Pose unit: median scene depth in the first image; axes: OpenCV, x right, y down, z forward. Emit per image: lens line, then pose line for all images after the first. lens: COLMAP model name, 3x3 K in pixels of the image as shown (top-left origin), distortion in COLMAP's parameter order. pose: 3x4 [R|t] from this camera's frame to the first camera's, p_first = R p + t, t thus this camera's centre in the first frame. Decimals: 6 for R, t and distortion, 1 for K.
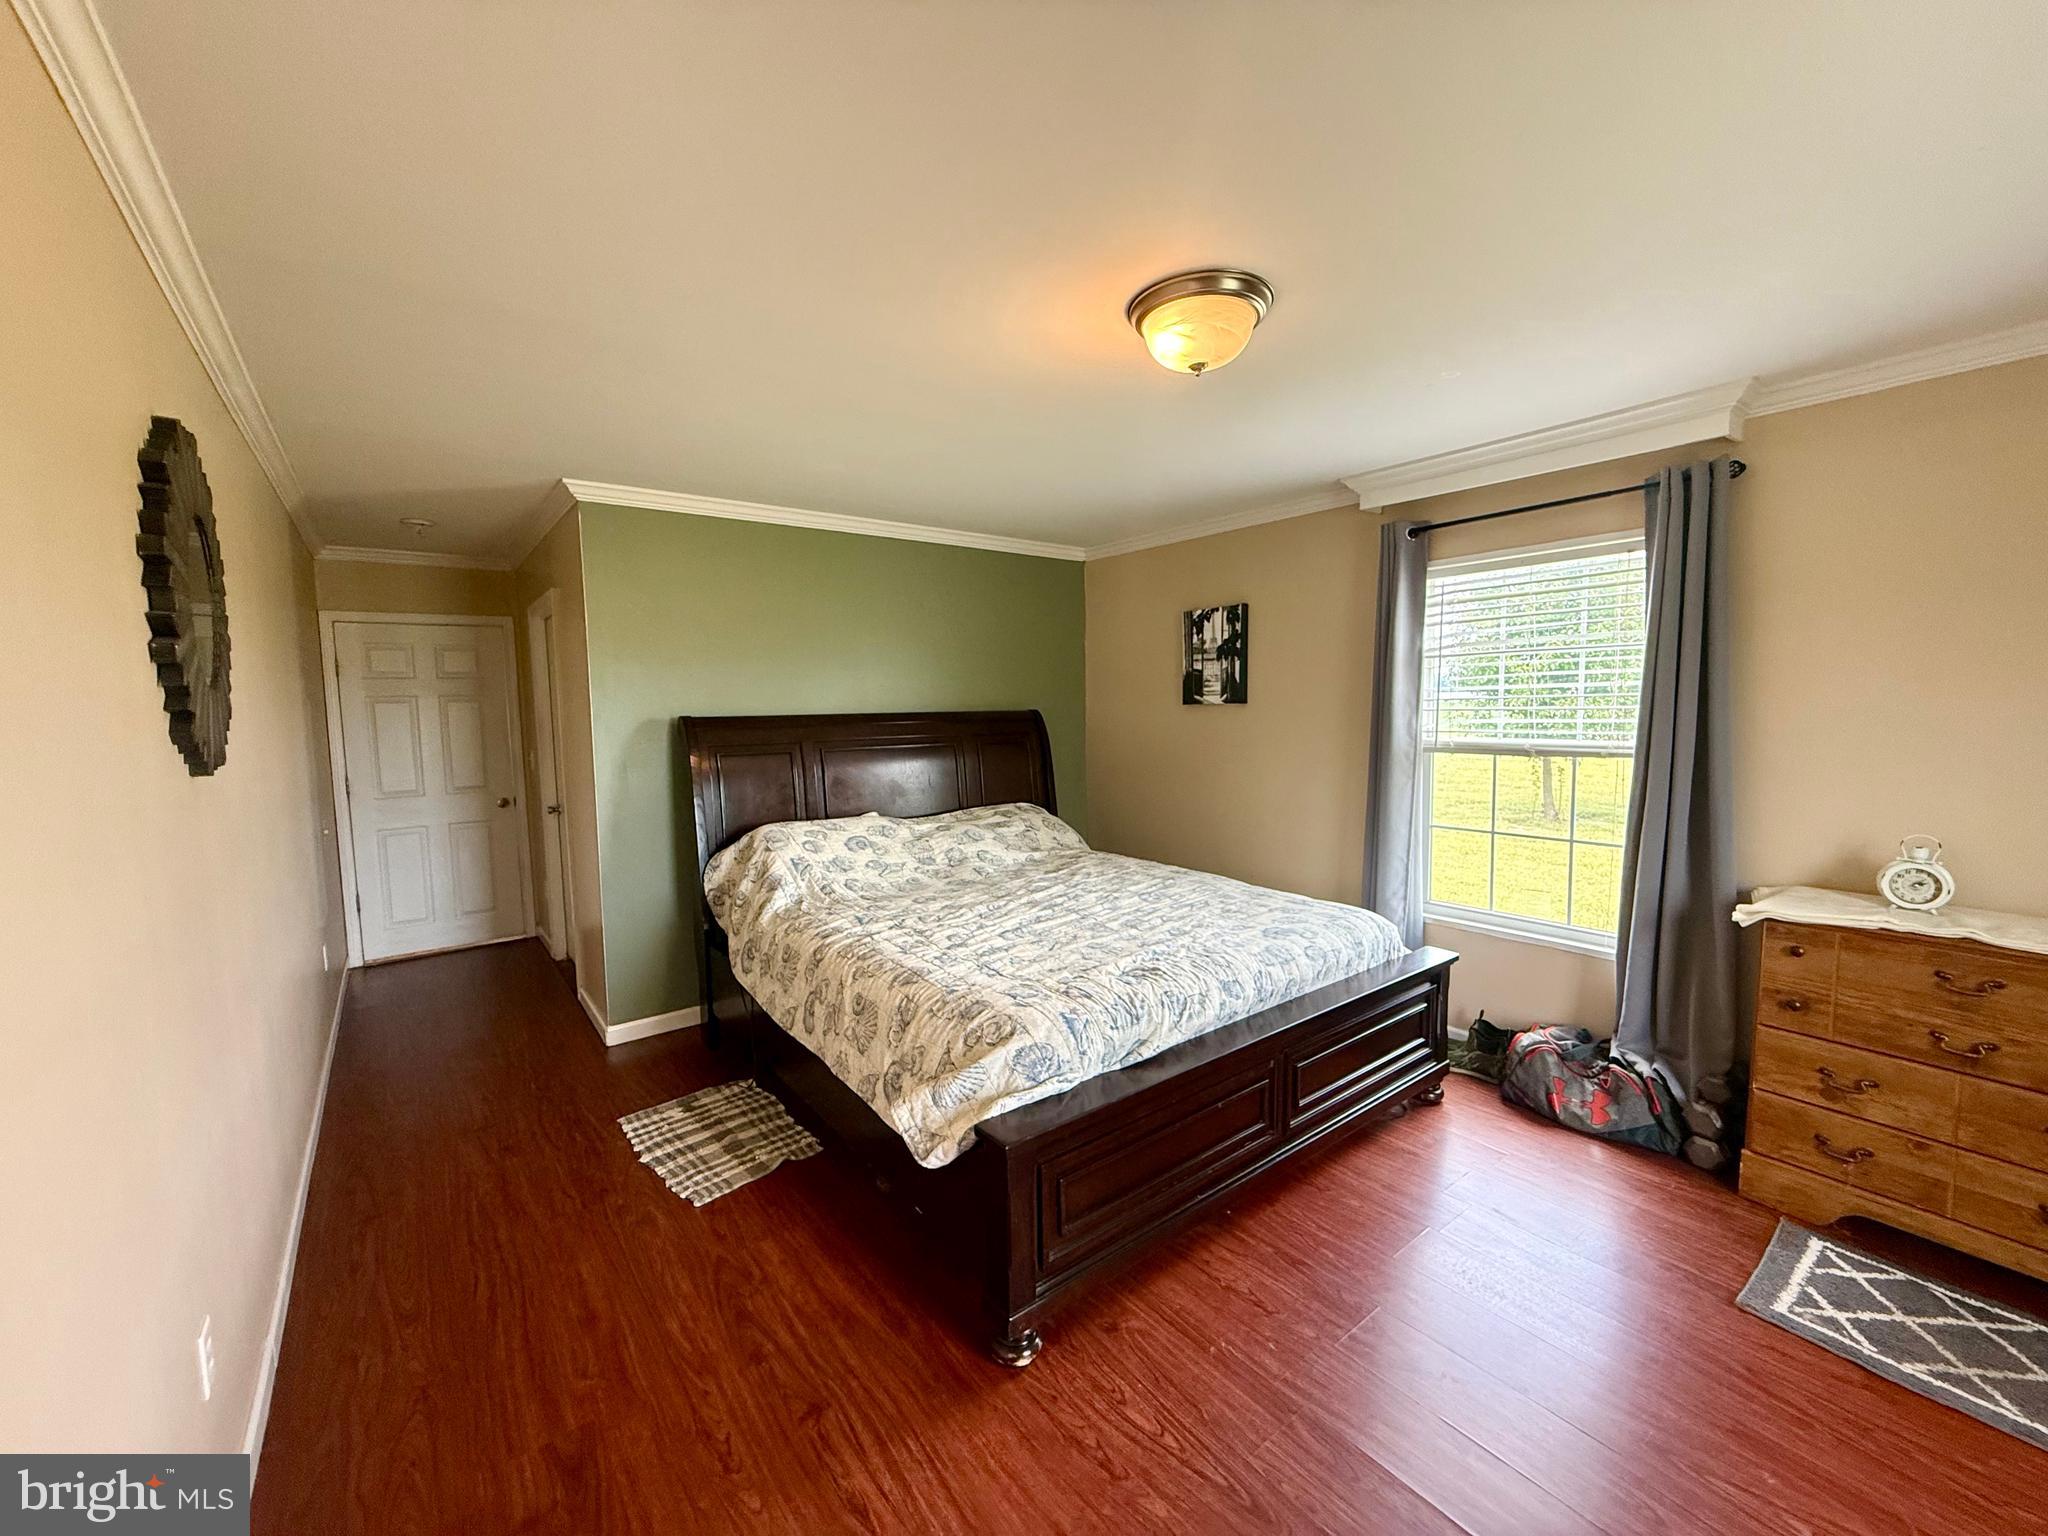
lens RADIAL K [[816.4, 0, 1026.2], [0, 816.4, 766.7], [0, 0, 1]] dist [-0.002290, 0.000899]
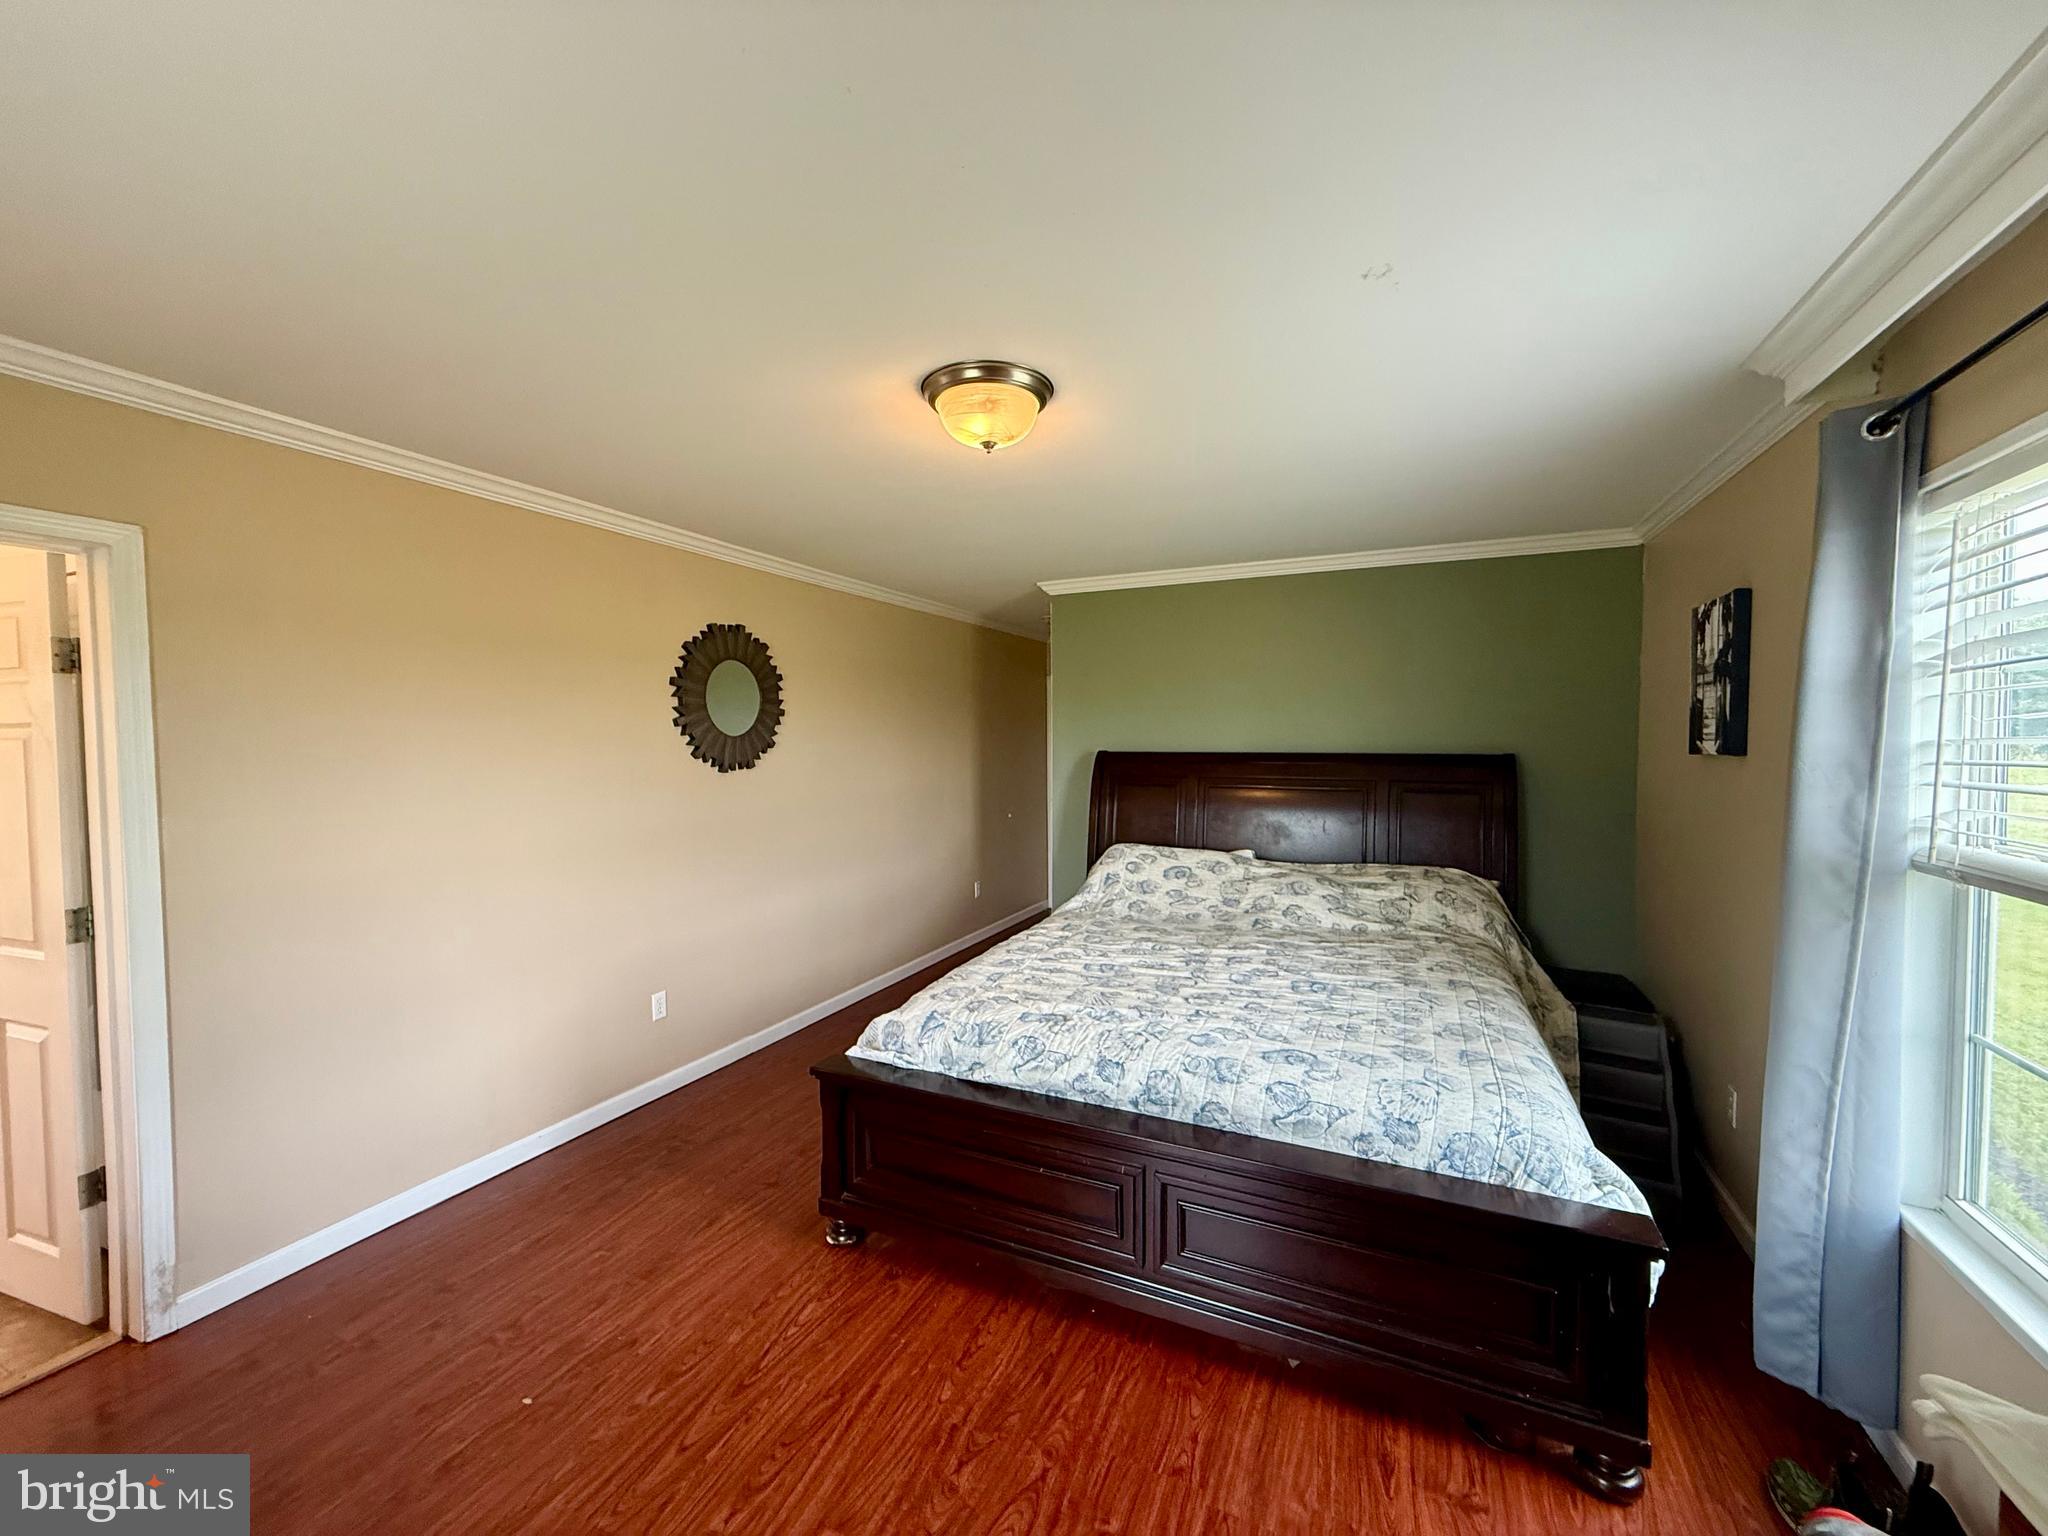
lens RADIAL K [[816.4, 0, 1019.6], [0, 816.4, 768.8], [0, 0, 1]] dist [-0.002290, 0.000899]
pose [[0.456416, 0.048687, -0.888433, 0.817571], [-0.073936, 0.997124, 0.016660, -0.057500], [0.886689, 0.058083, 0.458703, 0.386334]]
